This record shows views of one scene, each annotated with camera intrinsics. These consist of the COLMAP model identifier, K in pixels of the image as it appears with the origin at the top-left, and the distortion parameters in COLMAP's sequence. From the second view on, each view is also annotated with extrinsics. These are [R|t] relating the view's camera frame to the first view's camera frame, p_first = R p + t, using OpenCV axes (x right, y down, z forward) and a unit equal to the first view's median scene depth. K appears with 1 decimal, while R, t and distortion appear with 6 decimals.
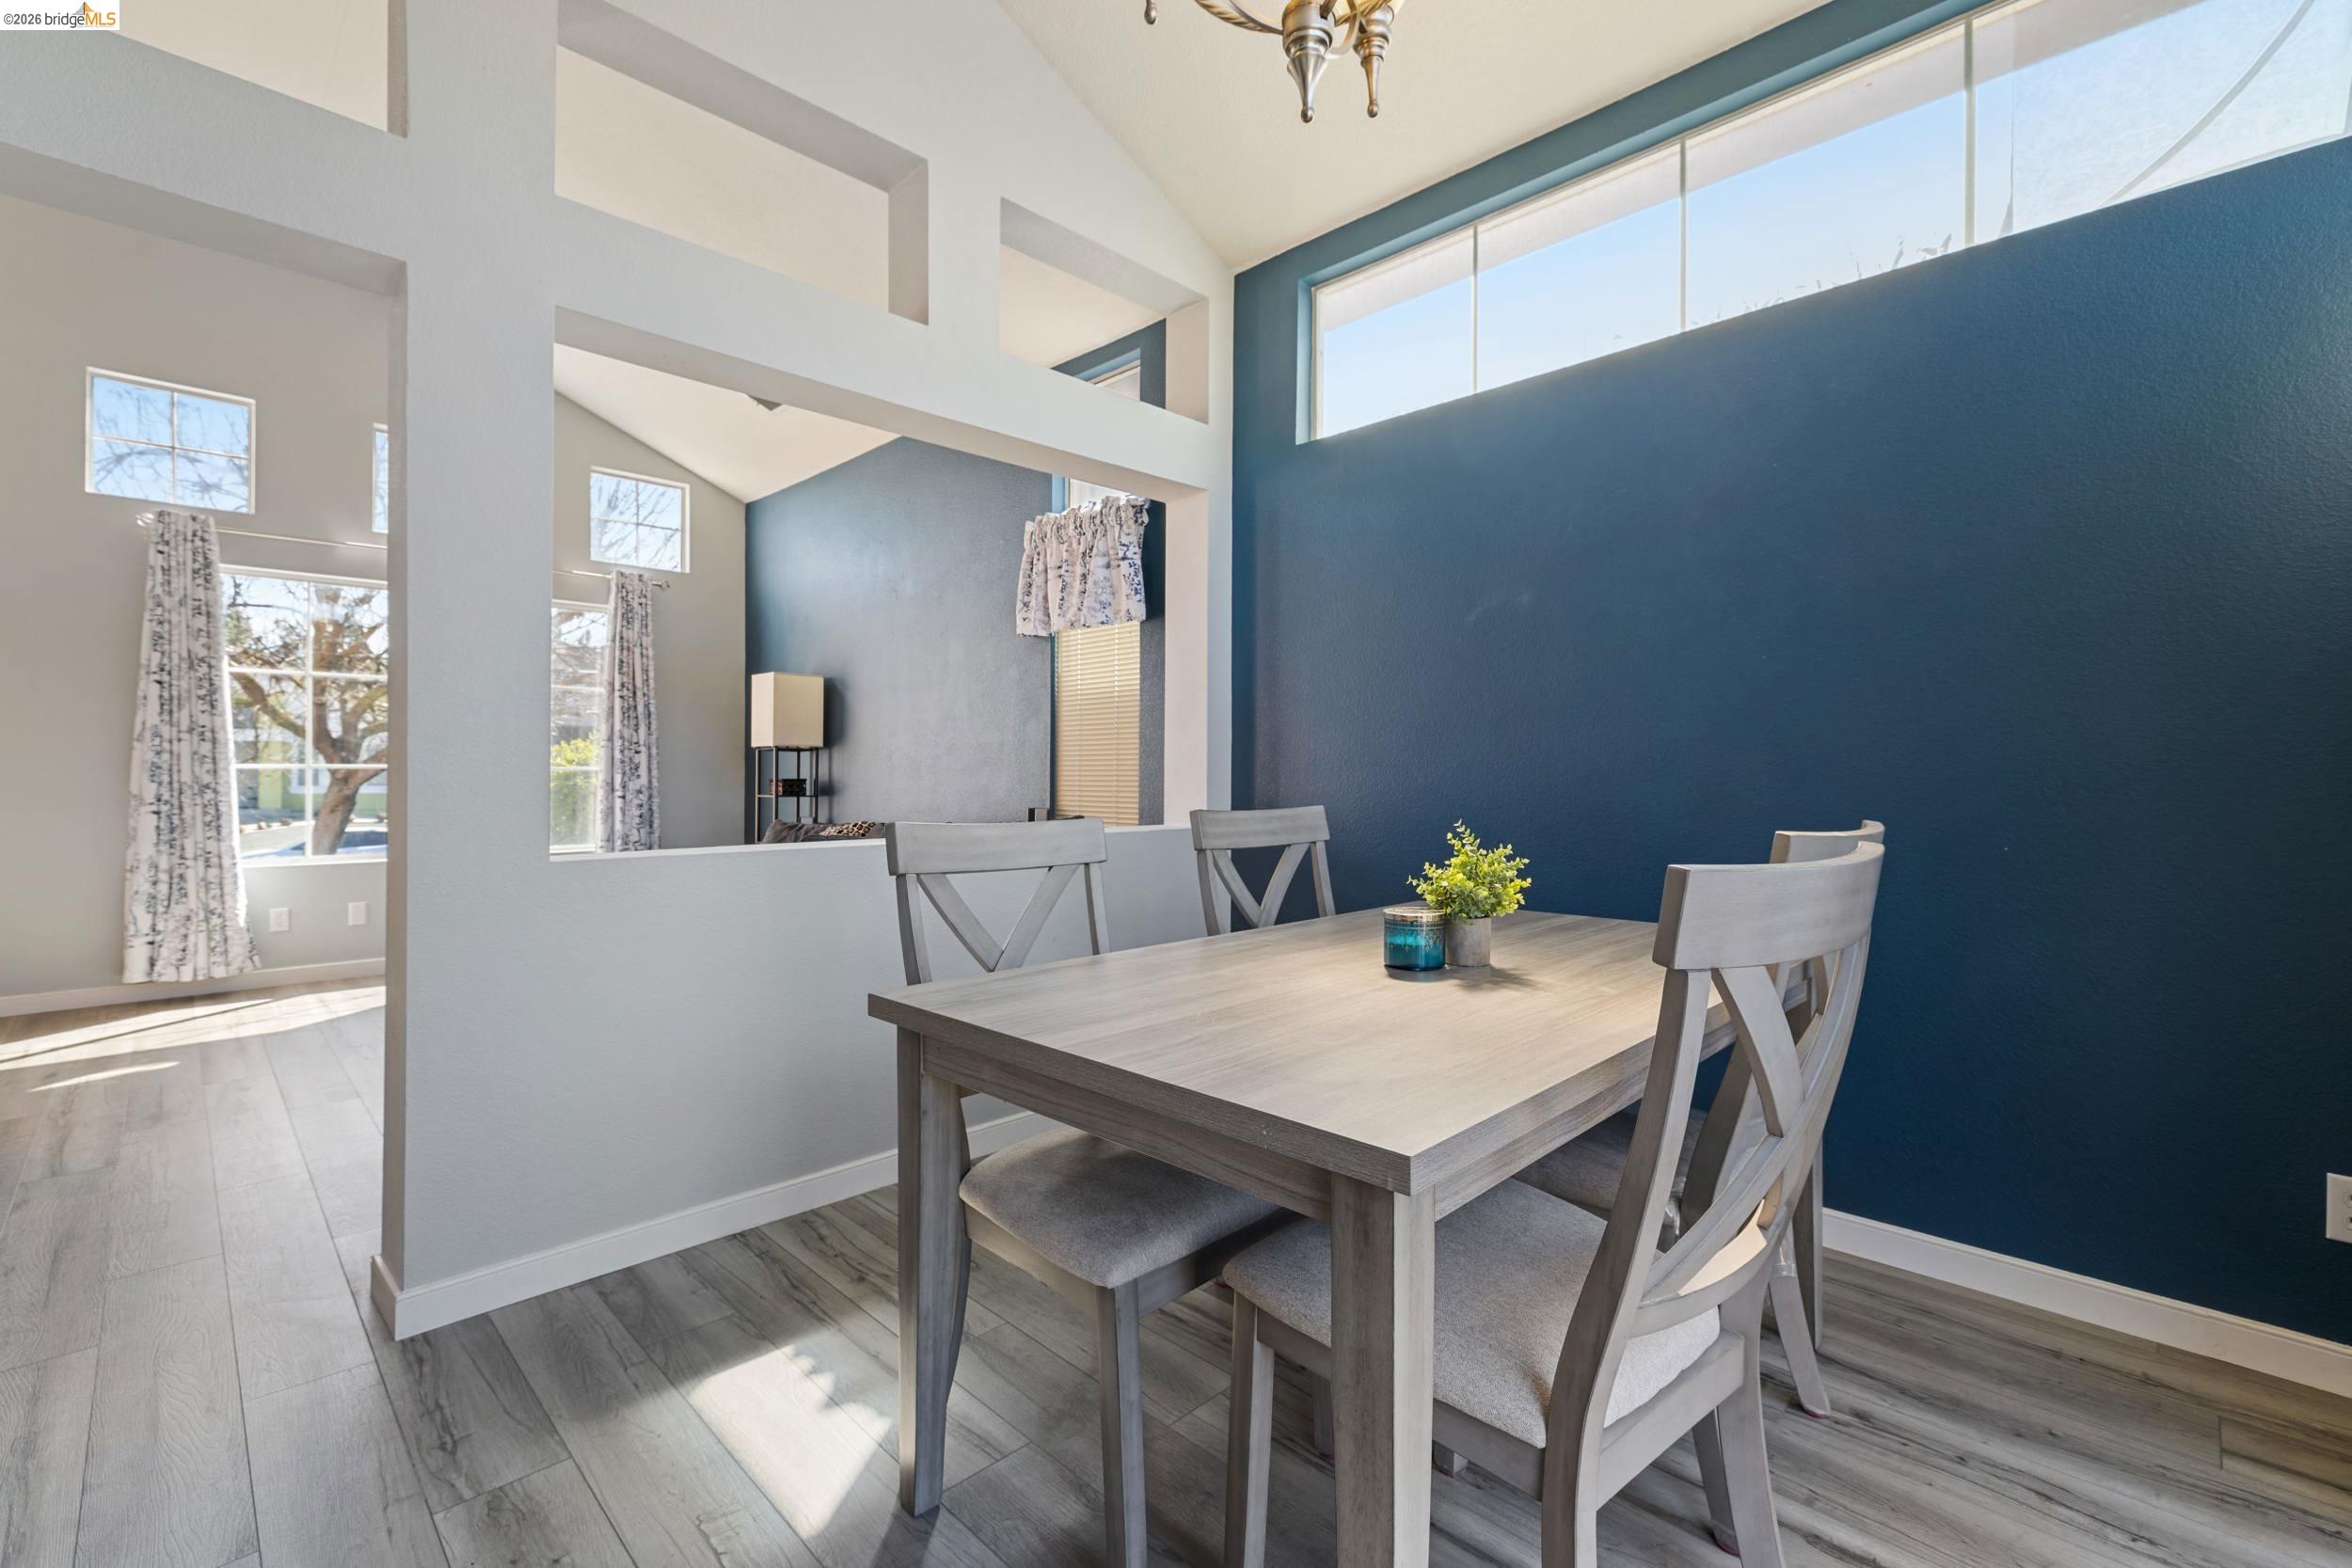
lens RADIAL K [[1014.6, 0, 1174.8], [0, 1014.6, 779.8], [0, 0, 1]] dist [-0.000125, 0.001210]
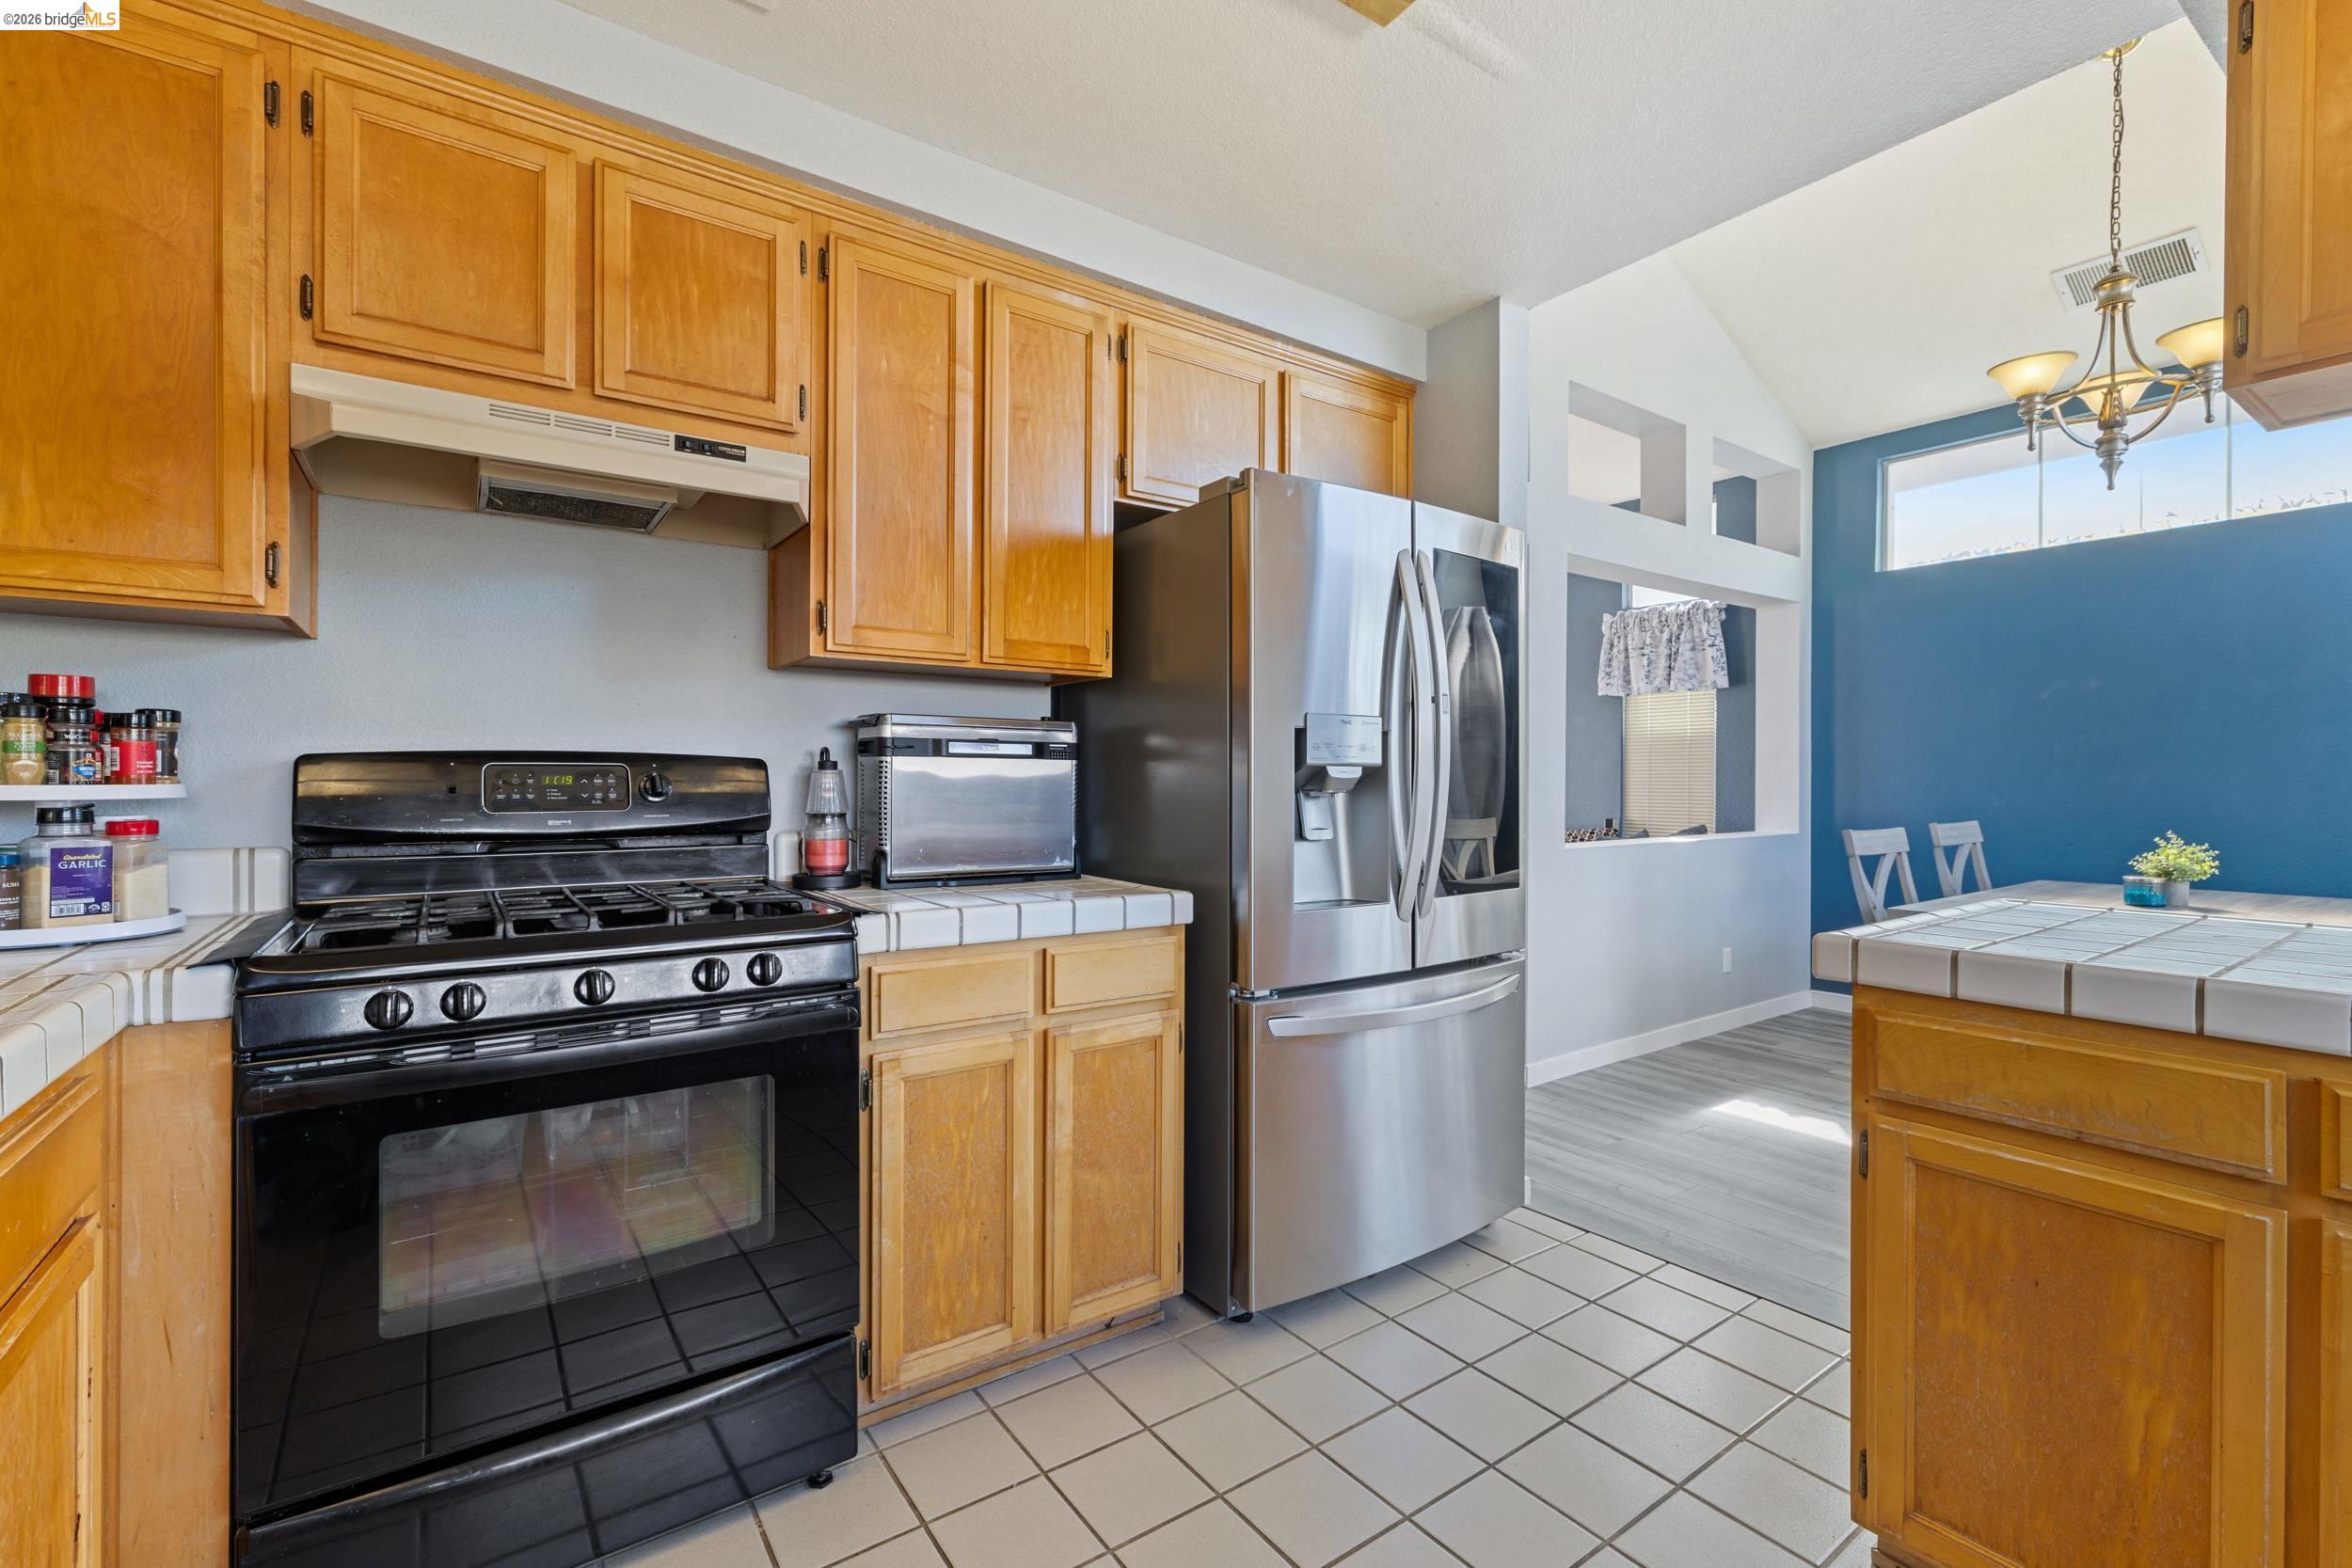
lens RADIAL K [[1014.6, 0, 1167.9], [0, 1014.6, 782.7], [0, 0, 1]] dist [-0.000125, 0.001210]
pose [[0.985846, 0.002457, -0.167638, -0.471438], [-0.002969, 0.999992, -0.002798, -0.014710], [0.167630, 0.003256, 0.985845, -0.450270]]
